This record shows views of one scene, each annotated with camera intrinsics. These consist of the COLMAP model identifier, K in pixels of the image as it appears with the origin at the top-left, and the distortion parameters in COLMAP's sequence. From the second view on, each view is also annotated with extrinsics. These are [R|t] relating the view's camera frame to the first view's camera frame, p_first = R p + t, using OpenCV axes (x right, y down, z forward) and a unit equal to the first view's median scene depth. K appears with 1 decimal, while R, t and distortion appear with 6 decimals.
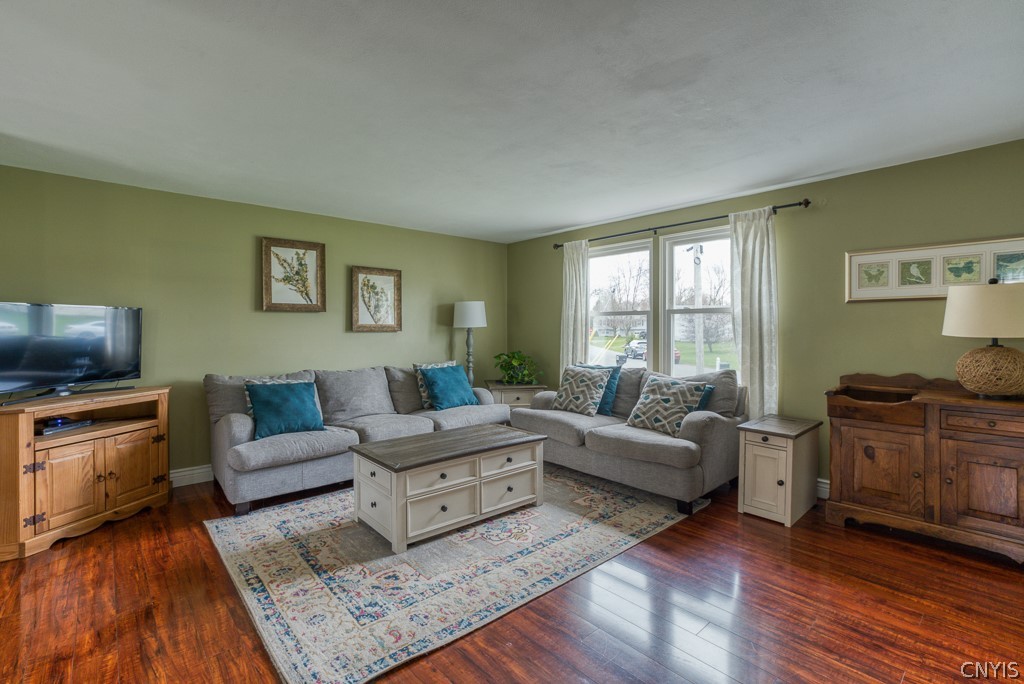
lens RADIAL K [[461.6, 0, 509.2], [0, 461.6, 326.8], [0, 0, 1]] dist [-0.026565, 0.012543]
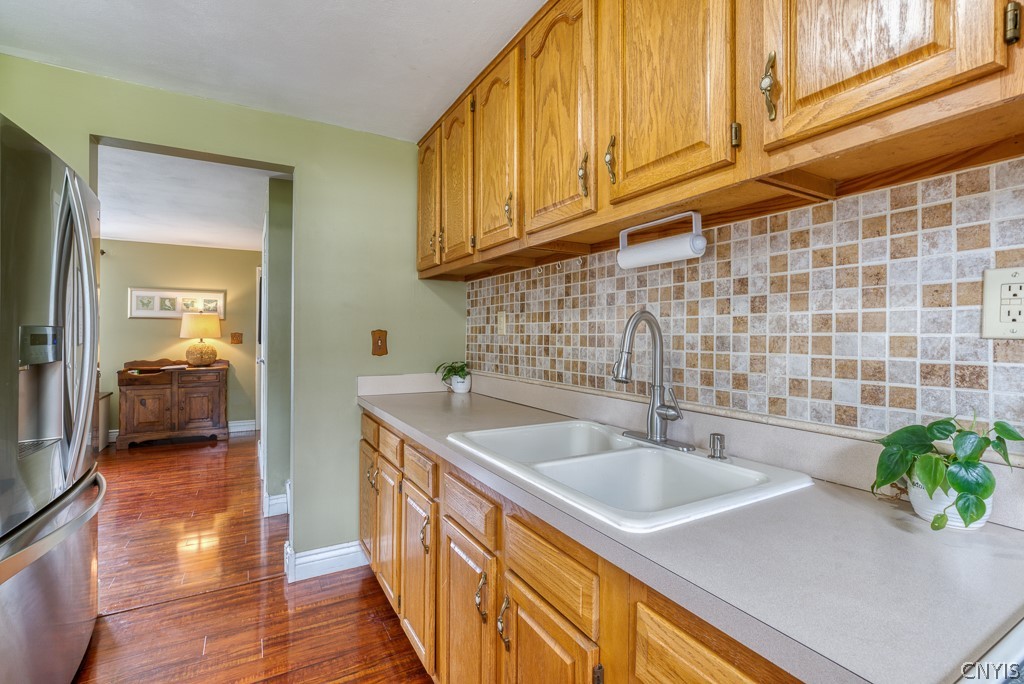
lens RADIAL K [[463.6, 0, 508.2], [0, 463.6, 334.5], [0, 0, 1]] dist [-0.024695, 0.012461]
pose [[0.203057, 0.009621, 0.979120, -0.608118], [-0.006797, 0.999941, -0.008416, 0.010019], [-0.979143, -0.004946, 0.203110, -0.683671]]
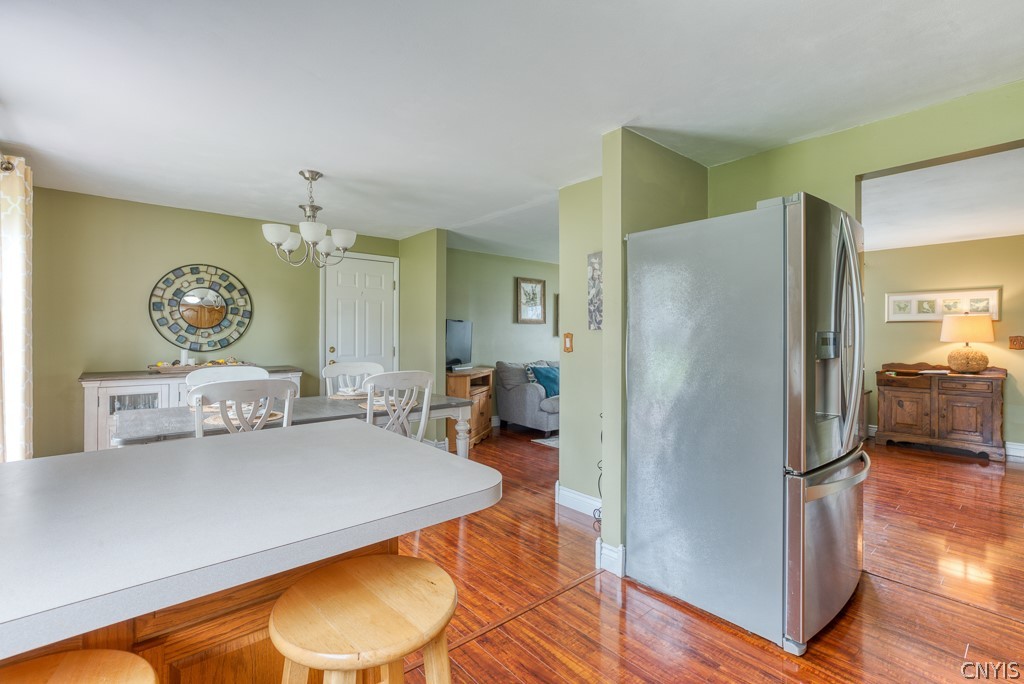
lens RADIAL K [[463.6, 0, 508.2], [0, 463.6, 334.5], [0, 0, 1]] dist [-0.024695, 0.012461]
pose [[0.999866, 0.010320, -0.012743, -0.691355], [-0.010341, 0.999945, -0.001603, 0.009995], [0.012726, 0.001735, 0.999918, -0.780427]]
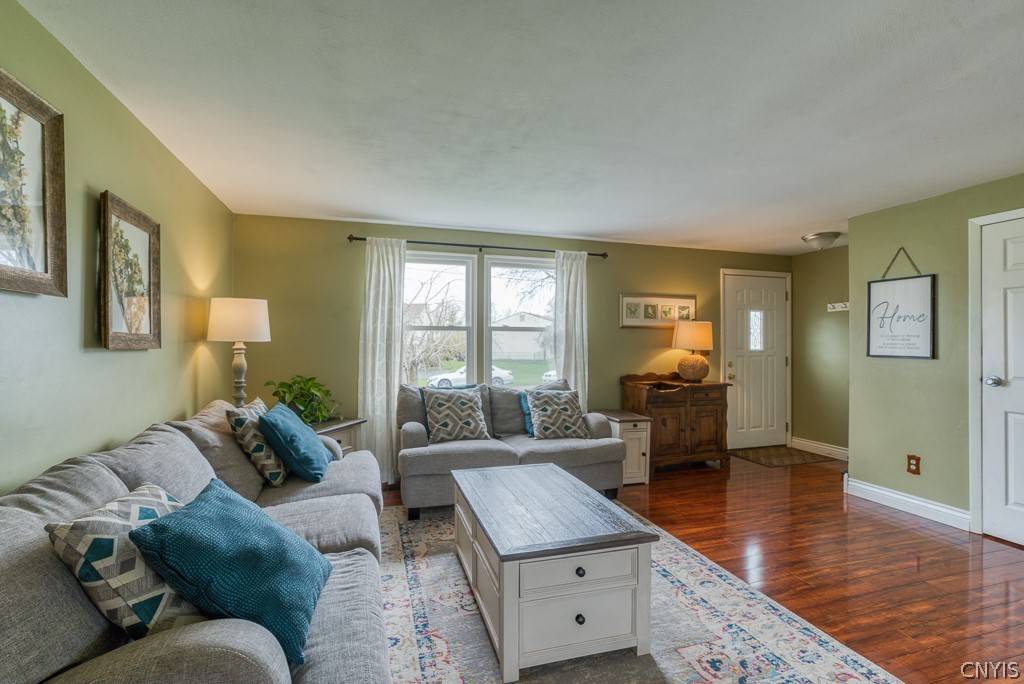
lens RADIAL K [[463.6, 0, 508.2], [0, 463.6, 334.5], [0, 0, 1]] dist [-0.024695, 0.012461]
pose [[0.417531, 0.020389, 0.908434, -0.809495], [-0.008255, 0.999792, -0.018645, 0.000688], [-0.908625, 0.000285, 0.417613, 0.715327]]
